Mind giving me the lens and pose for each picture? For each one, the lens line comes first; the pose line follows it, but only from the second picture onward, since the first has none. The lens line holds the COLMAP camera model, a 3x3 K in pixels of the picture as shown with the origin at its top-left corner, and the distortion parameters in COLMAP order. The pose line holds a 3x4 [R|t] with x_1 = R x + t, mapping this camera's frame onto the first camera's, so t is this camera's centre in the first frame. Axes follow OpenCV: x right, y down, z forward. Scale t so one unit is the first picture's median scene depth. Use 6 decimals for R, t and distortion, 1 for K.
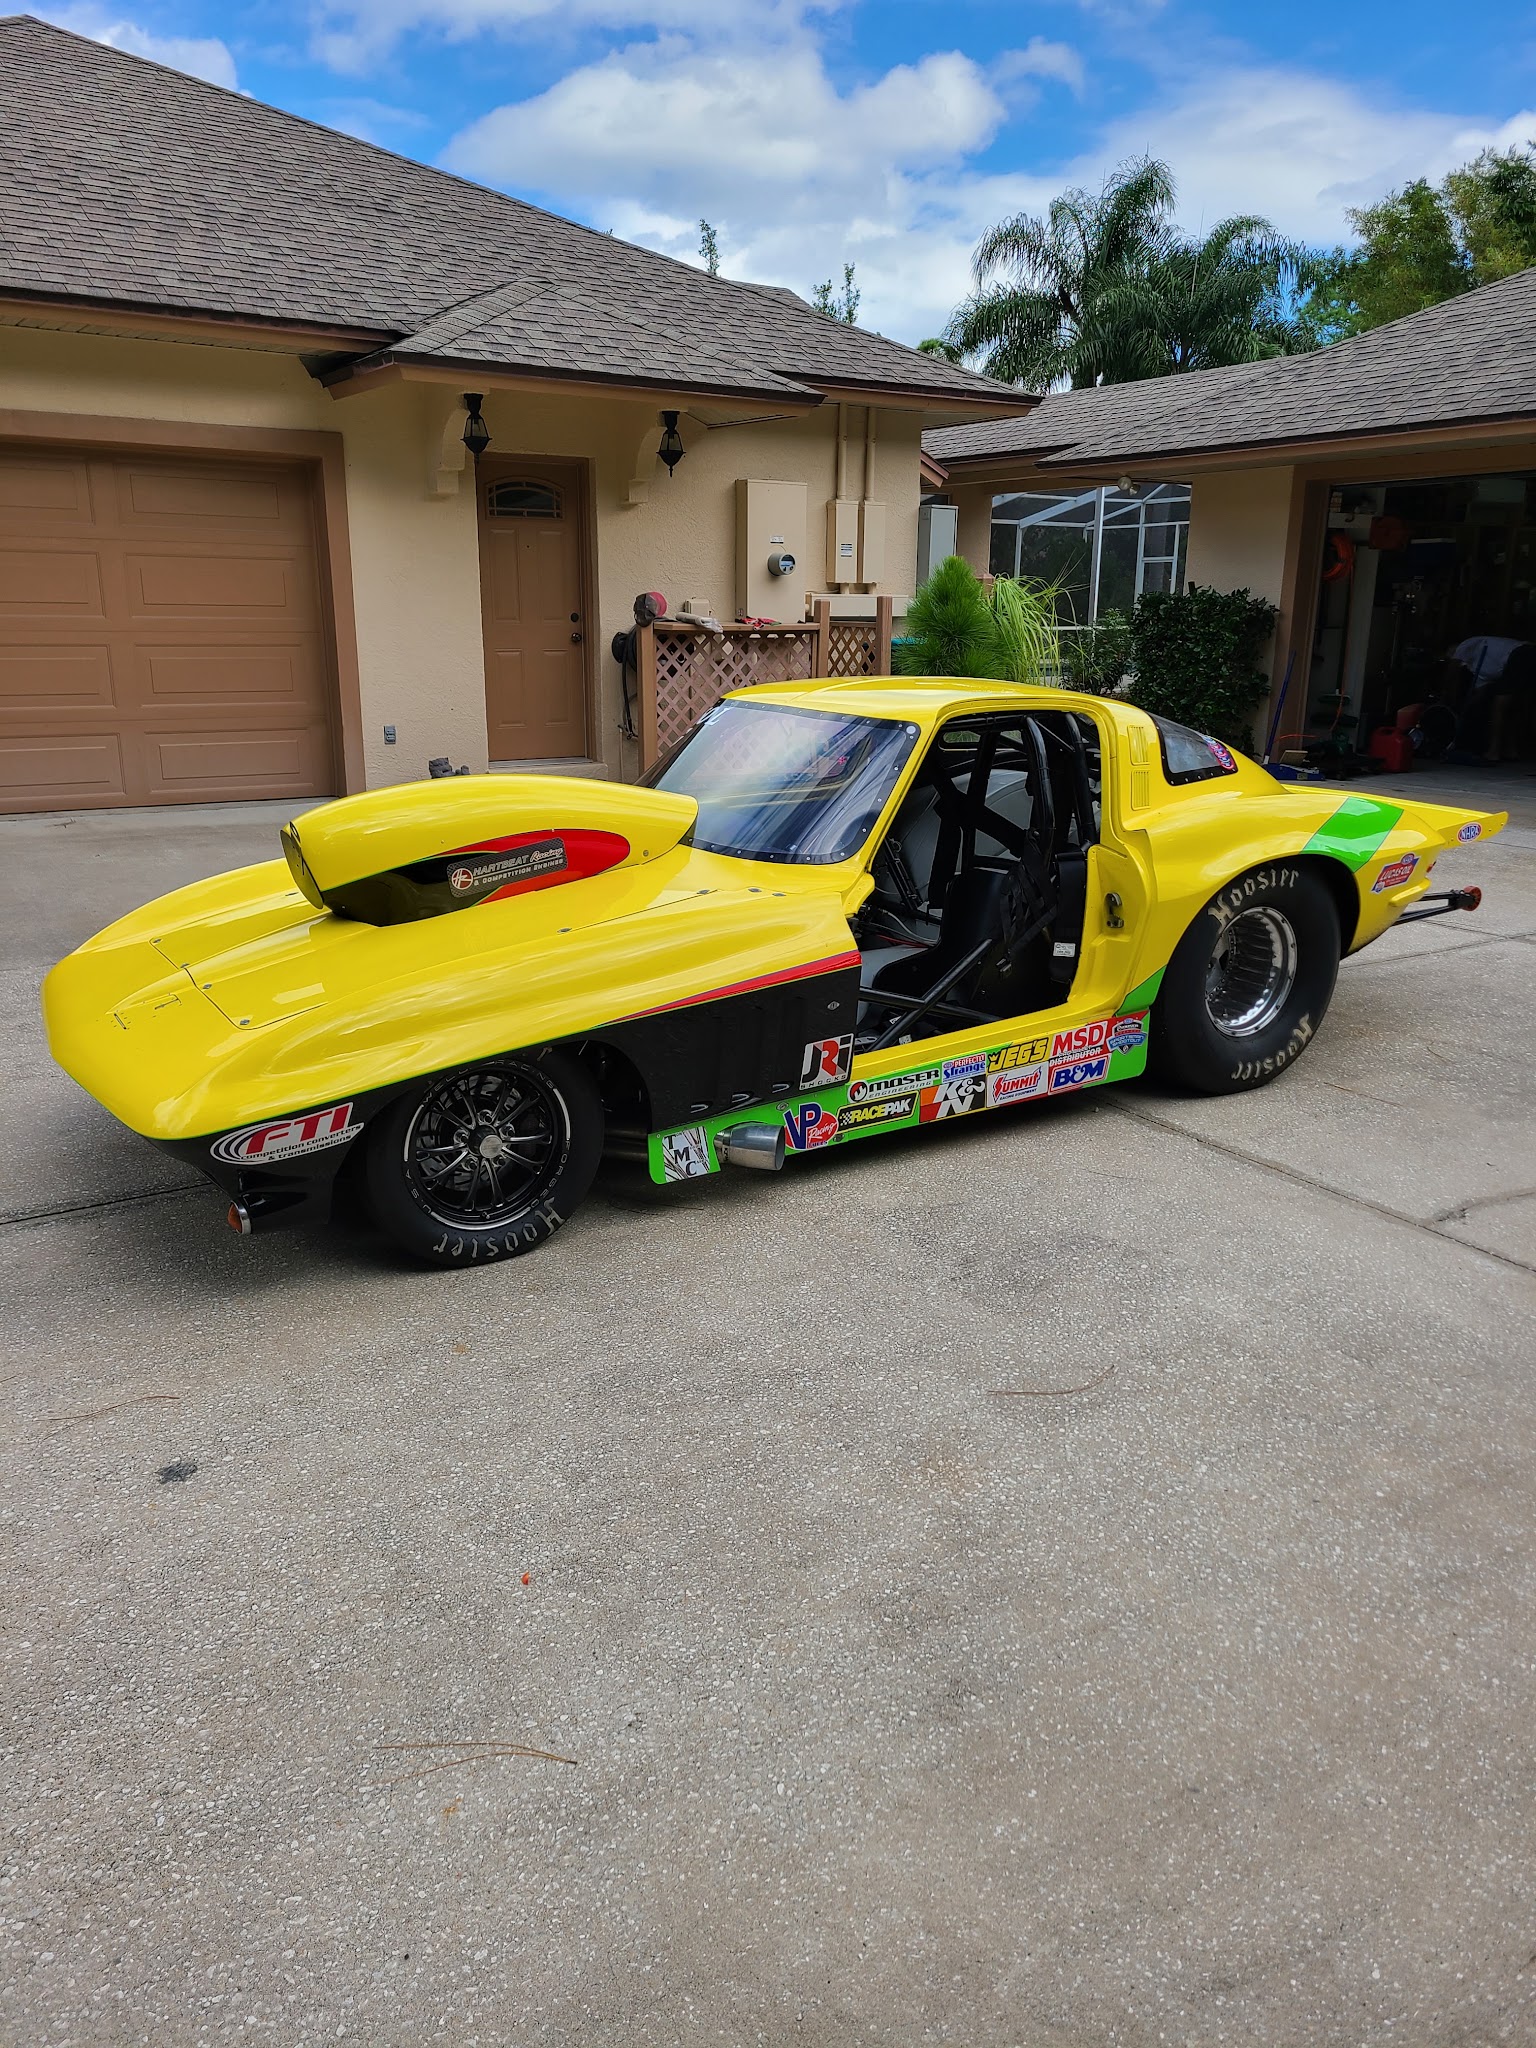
lens RADIAL K [[1484.7, 0, 768.0], [0, 1484.7, 1024.0], [0, 0, 1]] dist [0.044249, -0.000972]
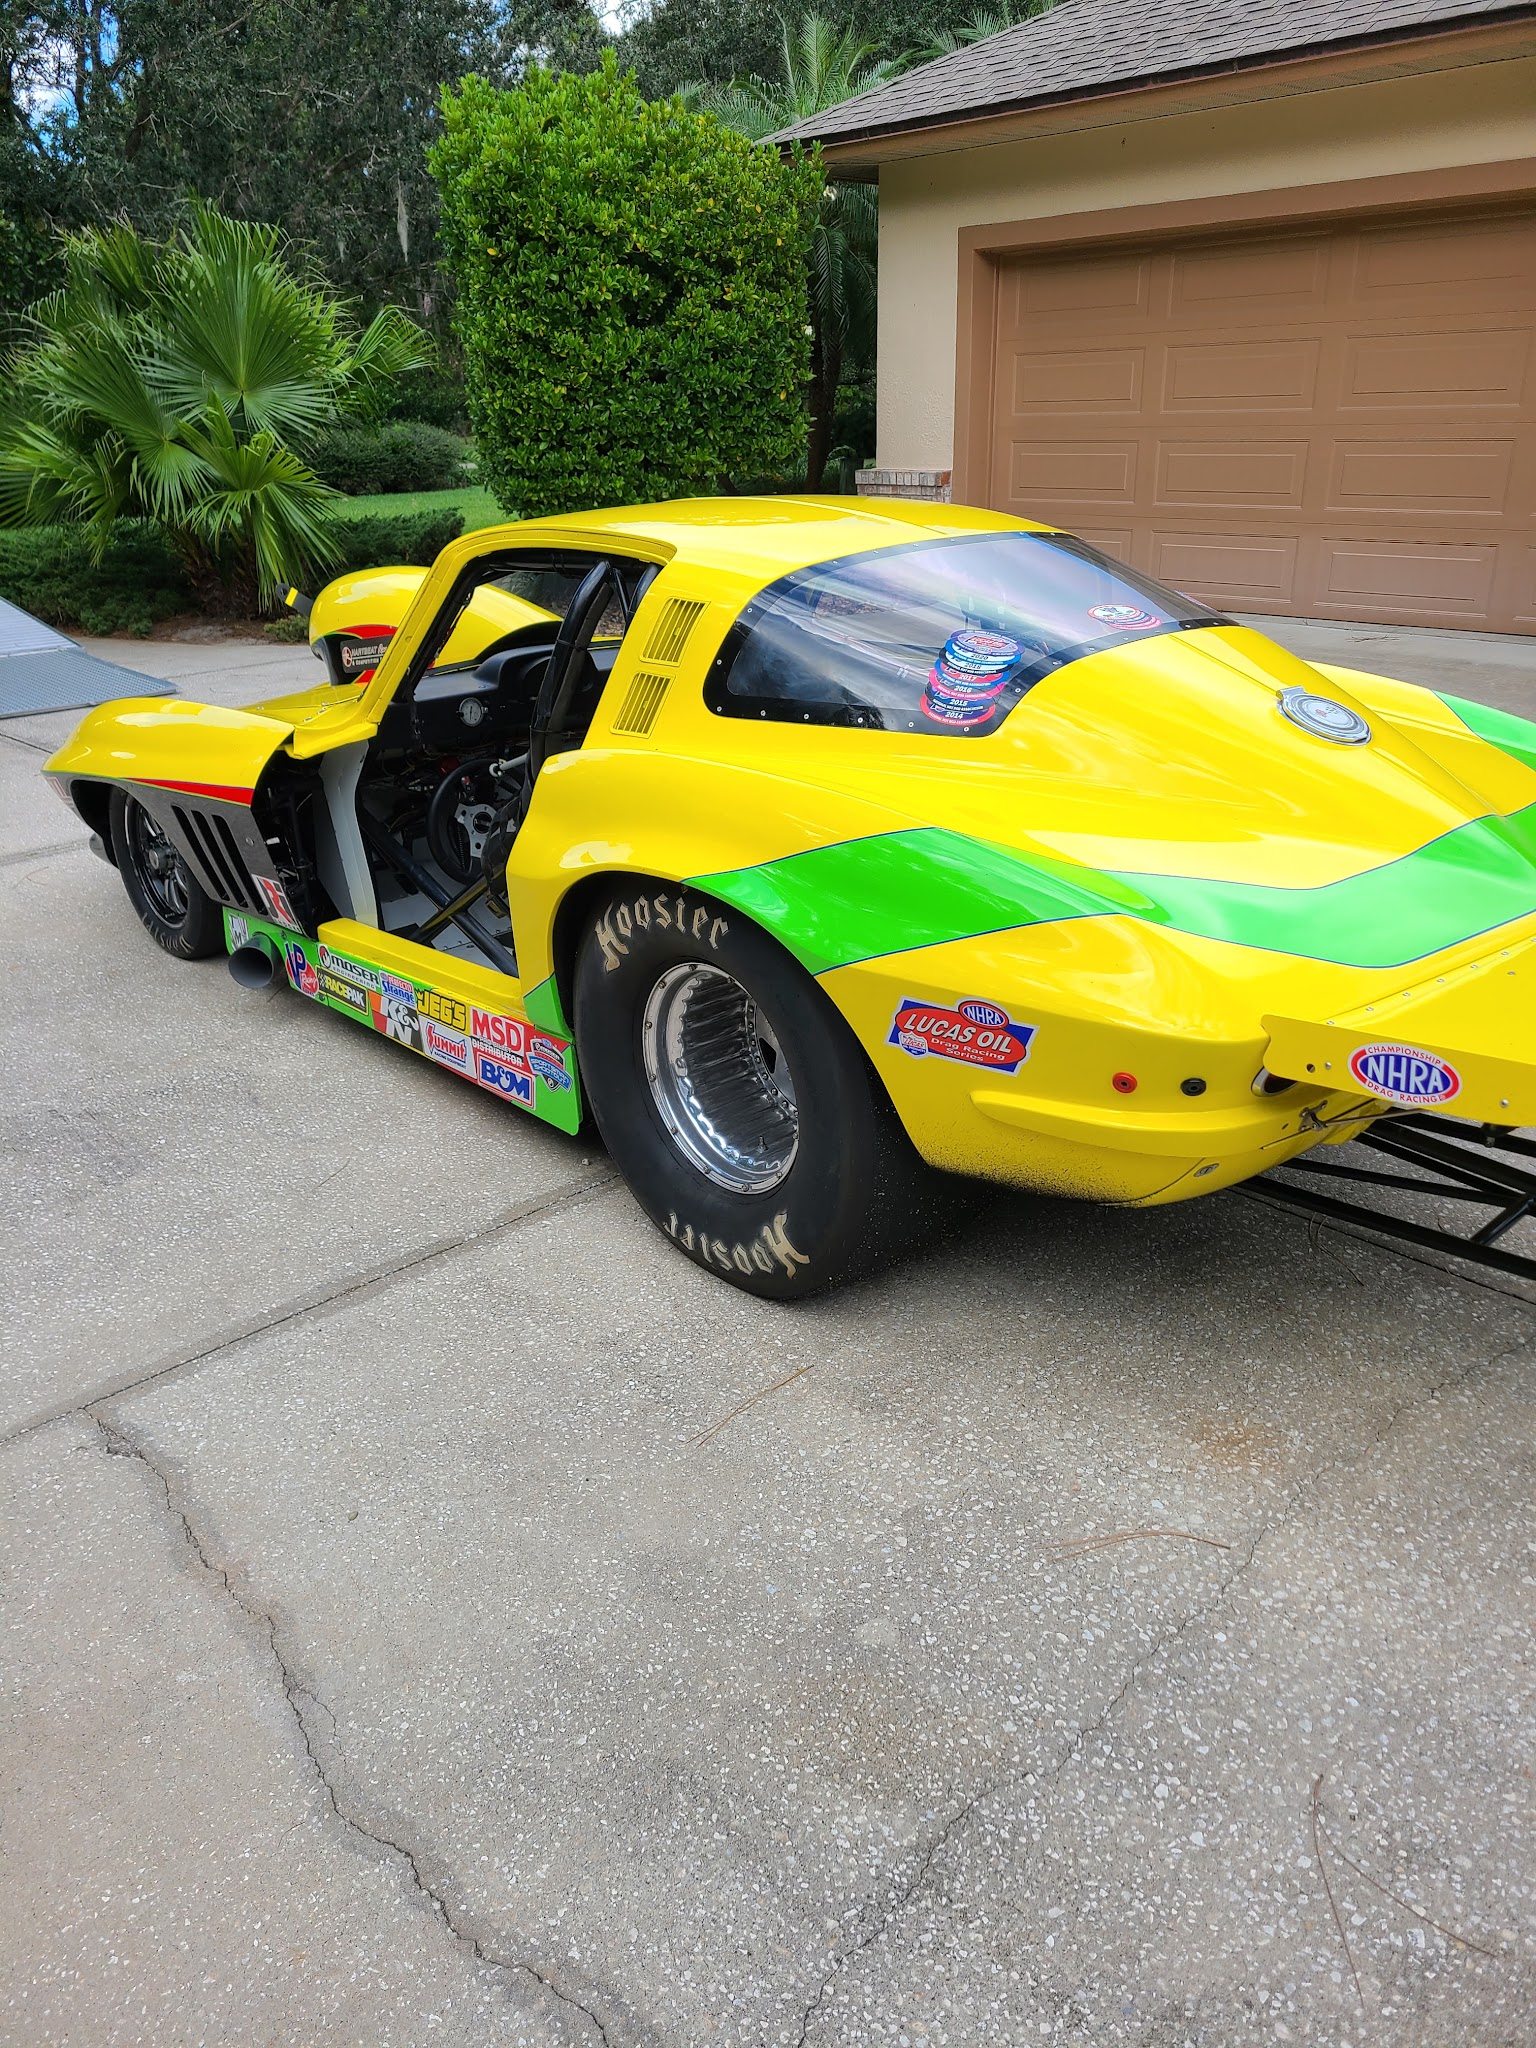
lens RADIAL K [[1484.7, 0, 768.0], [0, 1484.7, 1024.0], [0, 0, 1]] dist [0.044249, -0.000972]
pose [[0.207905, 0.365645, -0.907237, 0.880875], [-0.250326, 0.916506, 0.312015, -0.246809], [0.945575, 0.162235, 0.282076, 0.927535]]
